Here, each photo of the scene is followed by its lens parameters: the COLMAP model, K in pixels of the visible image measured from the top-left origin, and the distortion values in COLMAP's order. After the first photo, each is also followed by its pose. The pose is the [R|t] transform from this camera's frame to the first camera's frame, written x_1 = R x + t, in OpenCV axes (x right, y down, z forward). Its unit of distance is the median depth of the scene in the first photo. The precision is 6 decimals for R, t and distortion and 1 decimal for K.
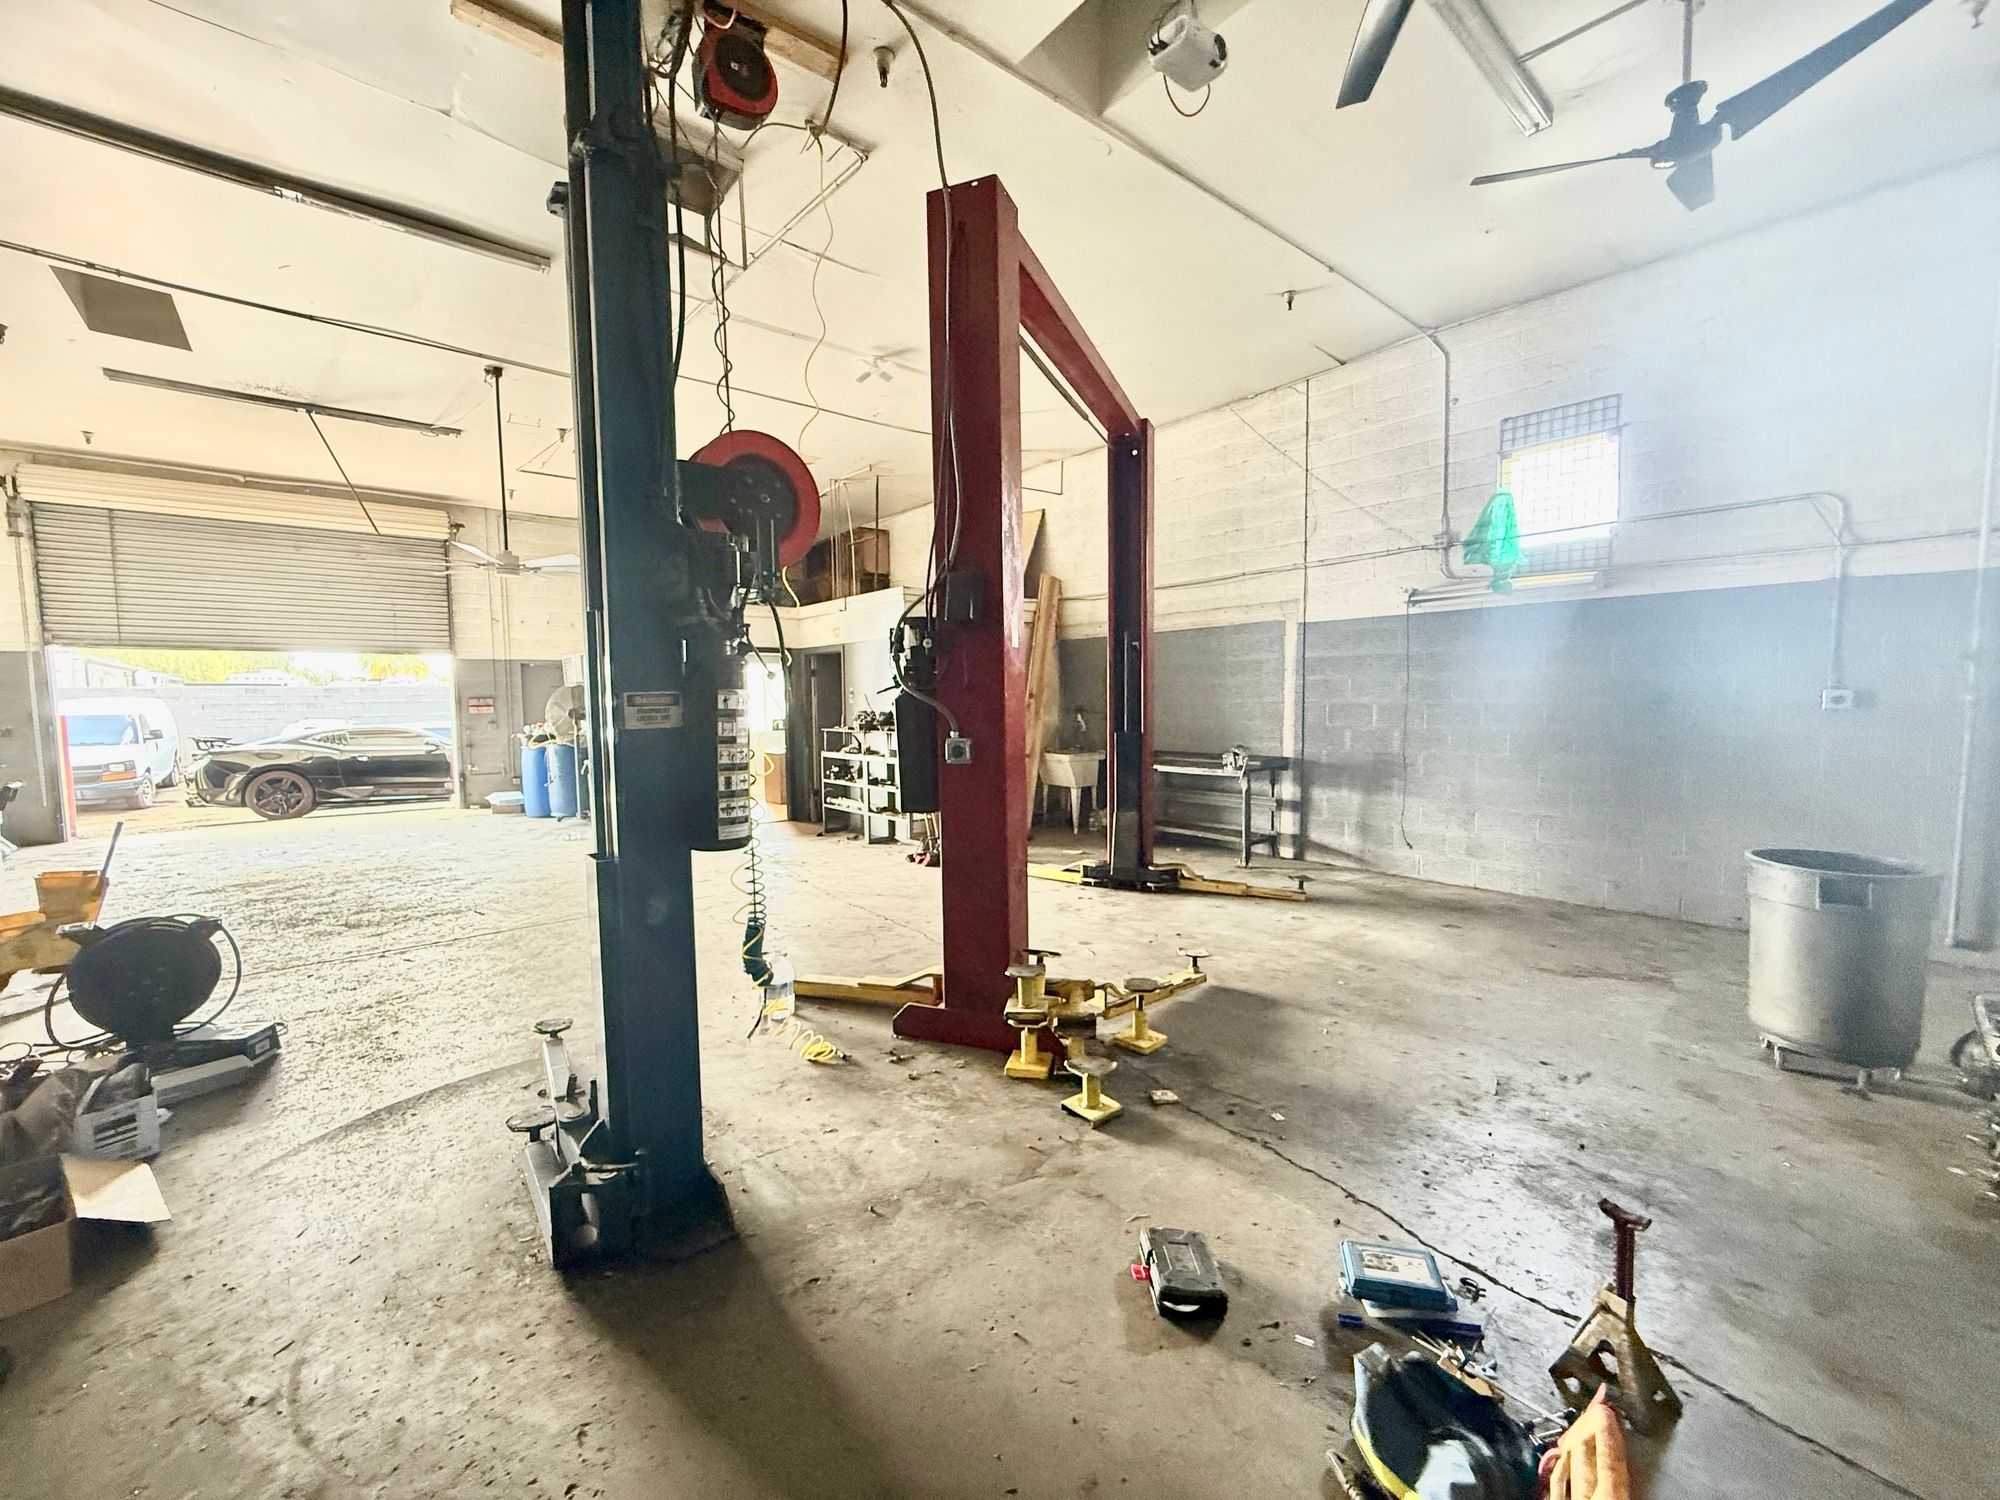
lens RADIAL K [[798.7, 0, 994.7], [0, 798.7, 748.7], [0, 0, 1]] dist [-0.000701, 0.000380]
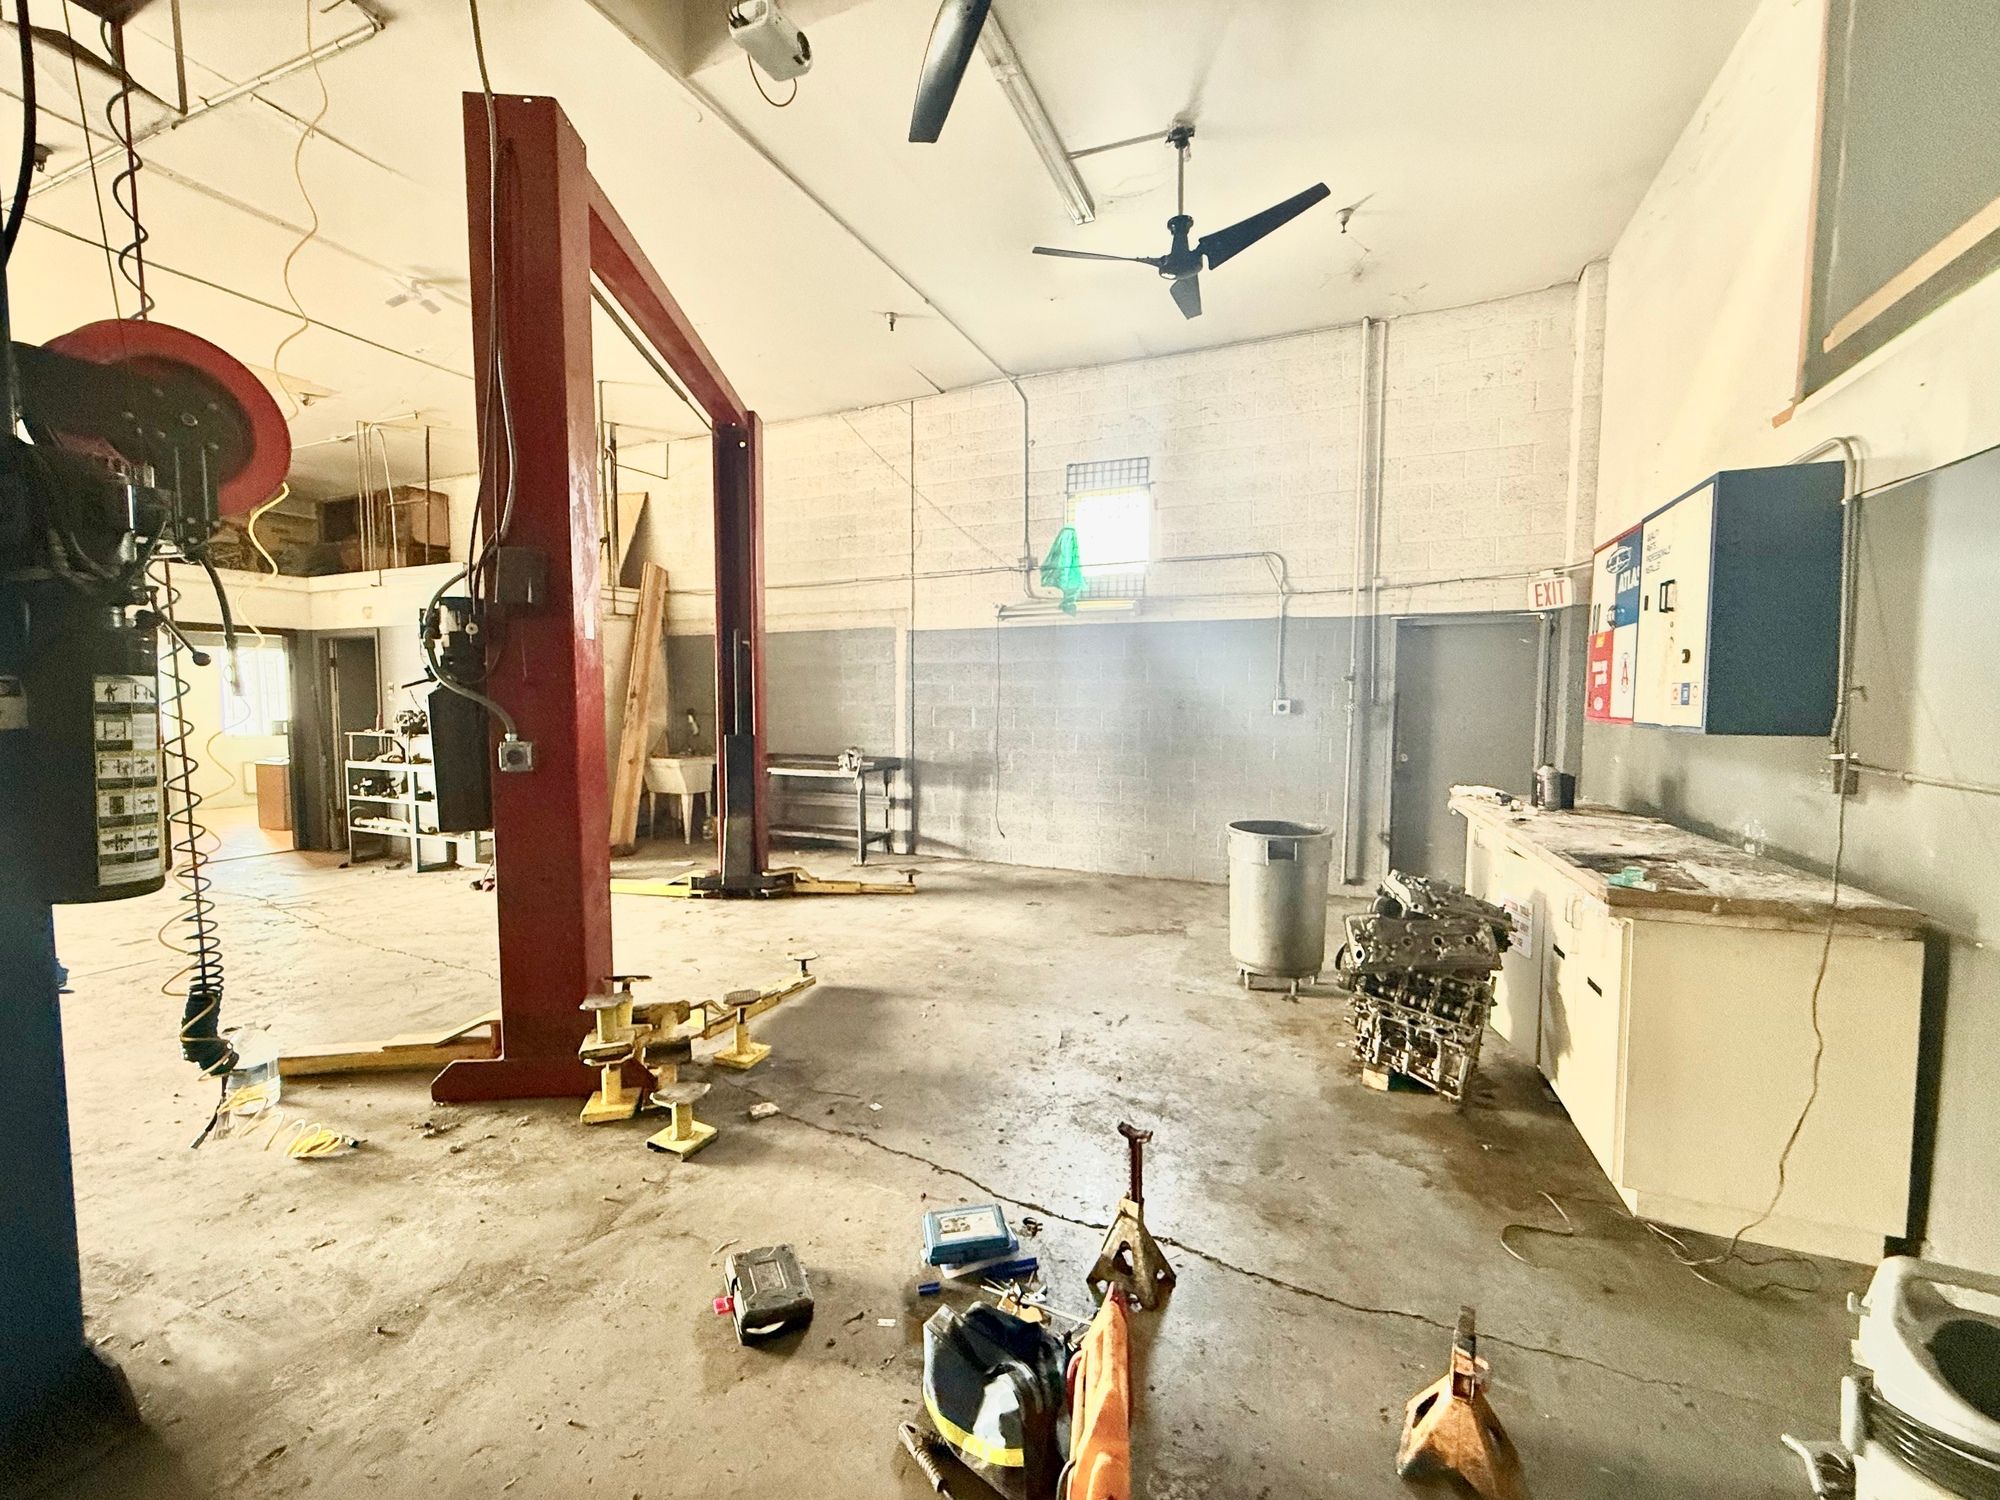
lens RADIAL K [[798.7, 0, 994.7], [0, 798.7, 748.7], [0, 0, 1]] dist [-0.000701, 0.000380]
pose [[0.898429, -0.012494, 0.438942, 0.038022], [0.014106, 0.999900, -0.000411, 0.002102], [-0.438893, 0.006561, 0.898515, 0.004559]]
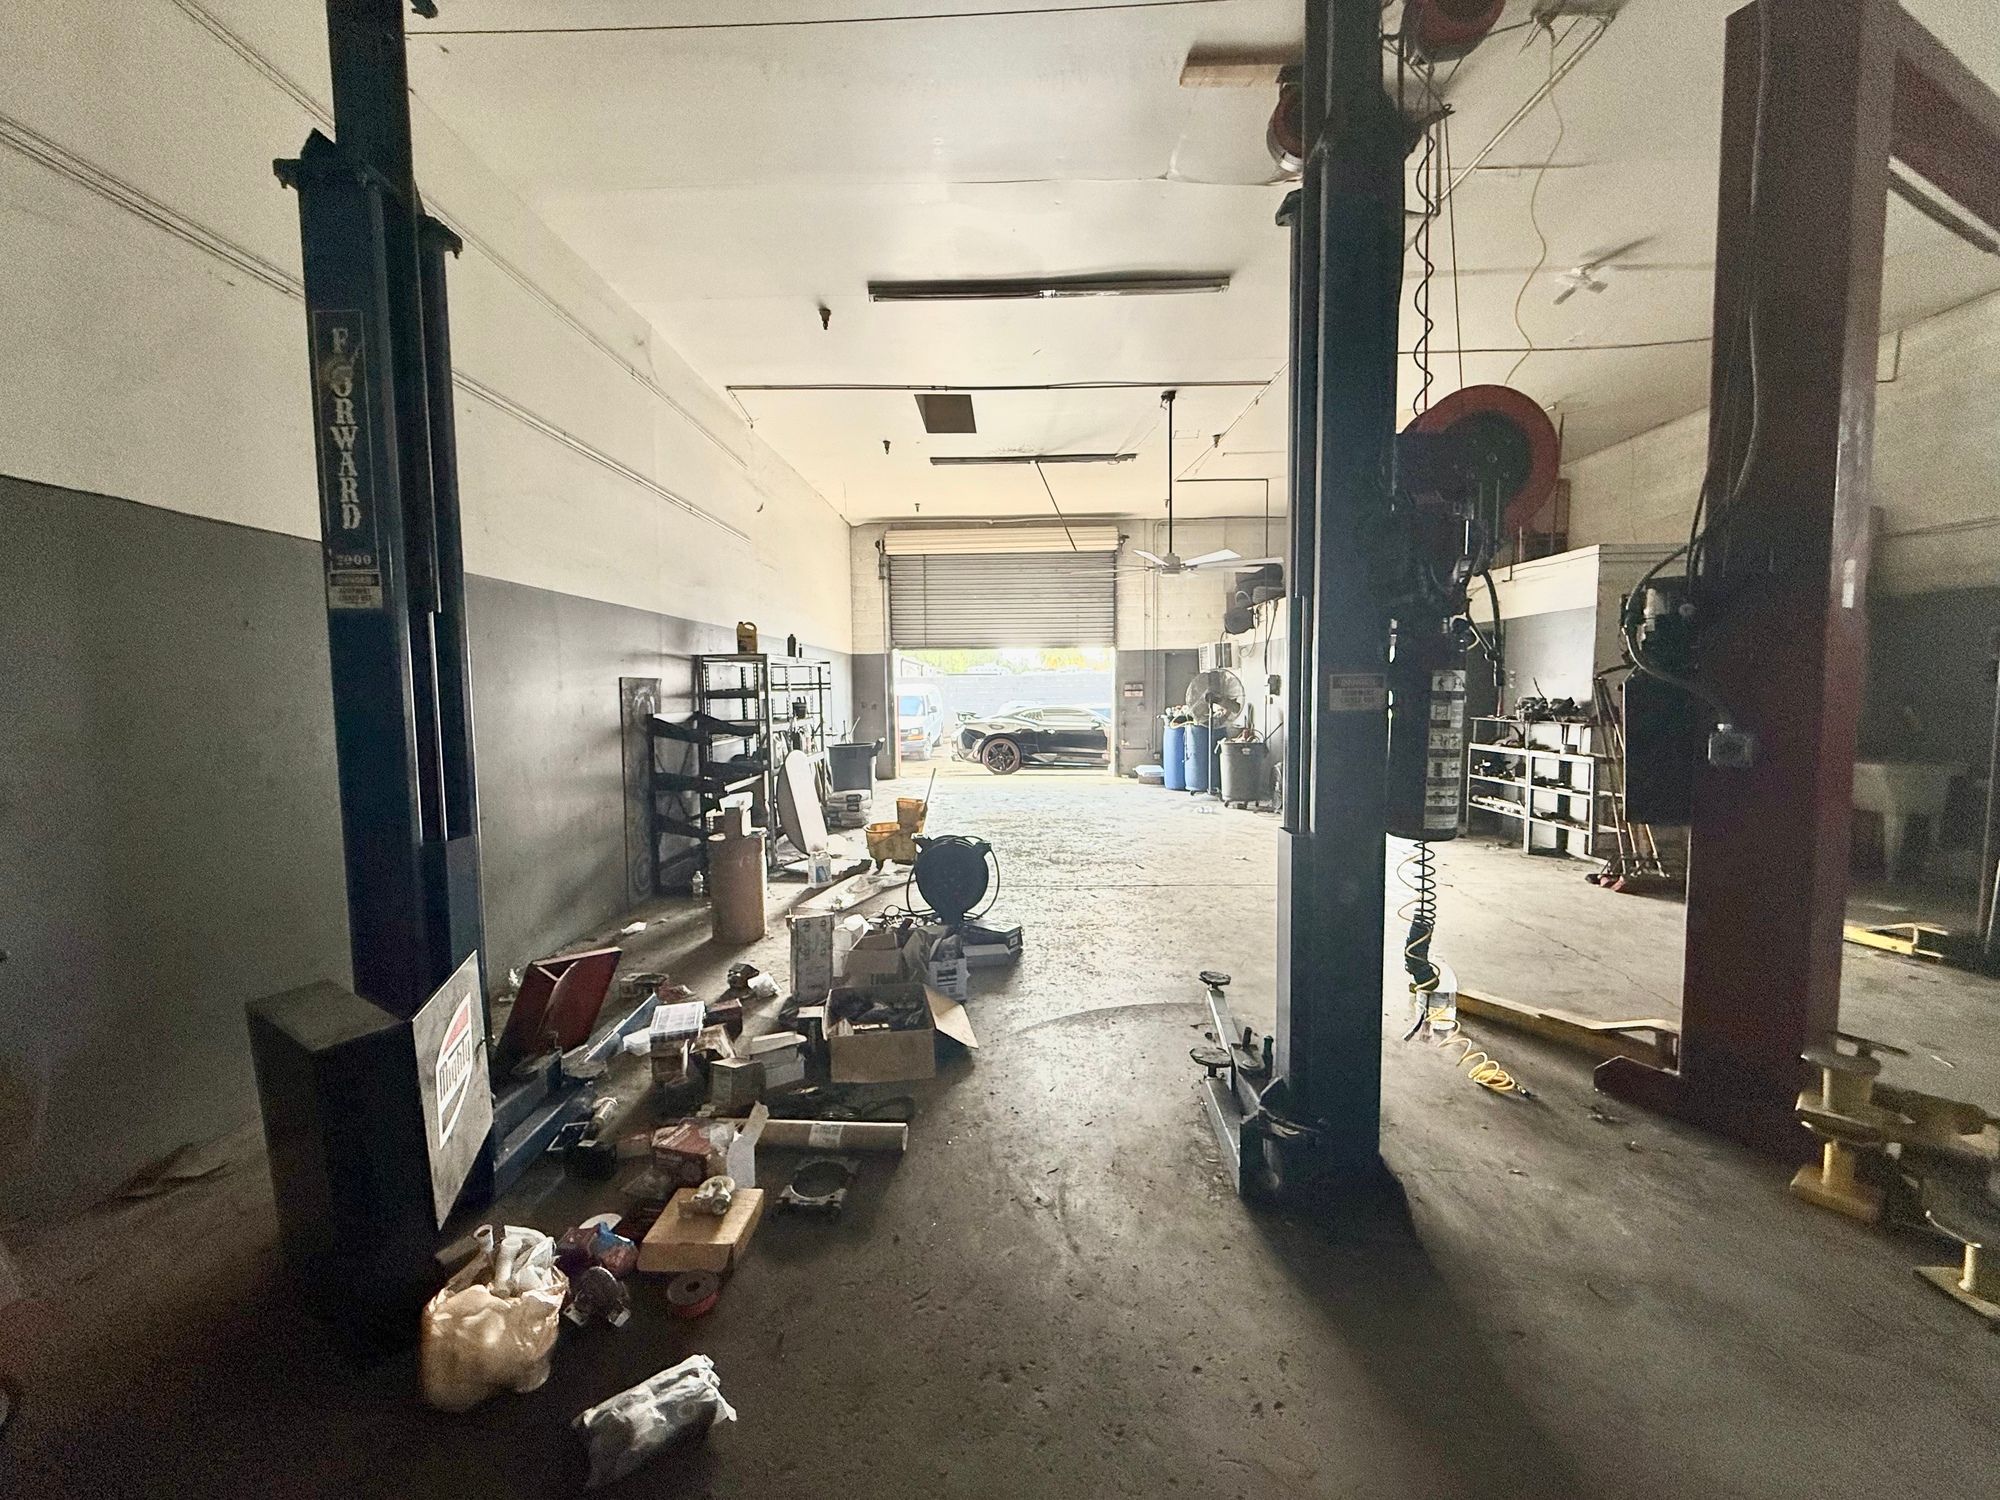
lens RADIAL K [[798.7, 0, 994.7], [0, 798.7, 748.7], [0, 0, 1]] dist [-0.000701, 0.000380]
pose [[0.749116, 0.051719, -0.660417, -0.065568], [-0.040027, 0.998660, 0.032805, 0.005131], [0.661229, 0.001860, 0.750182, -0.033487]]
